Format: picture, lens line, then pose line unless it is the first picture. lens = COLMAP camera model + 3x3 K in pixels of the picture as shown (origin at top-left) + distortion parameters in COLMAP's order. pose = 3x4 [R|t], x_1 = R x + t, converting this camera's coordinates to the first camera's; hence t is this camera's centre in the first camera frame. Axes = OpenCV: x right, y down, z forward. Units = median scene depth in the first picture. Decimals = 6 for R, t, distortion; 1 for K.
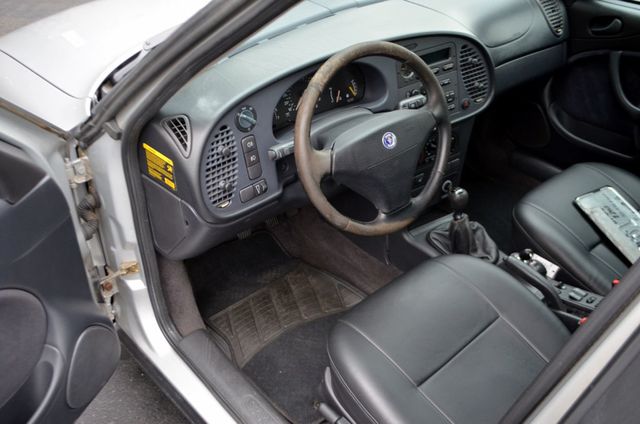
lens RADIAL K [[642.0, 0, 324.9], [0, 642.0, 209.7], [0, 0, 1]] dist [-0.060176, 0.000000]
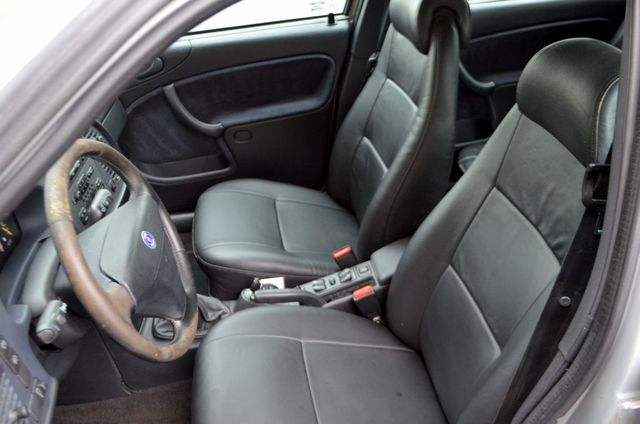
lens RADIAL K [[642.0, 0, 321.6], [0, 642.0, 214.9], [0, 0, 1]] dist [-0.060176, 0.000000]
pose [[0.516727, -0.457016, 0.723968, -0.235697], [0.530763, 0.834504, 0.147965, -0.088176], [-0.671777, 0.307798, 0.673778, 0.179563]]
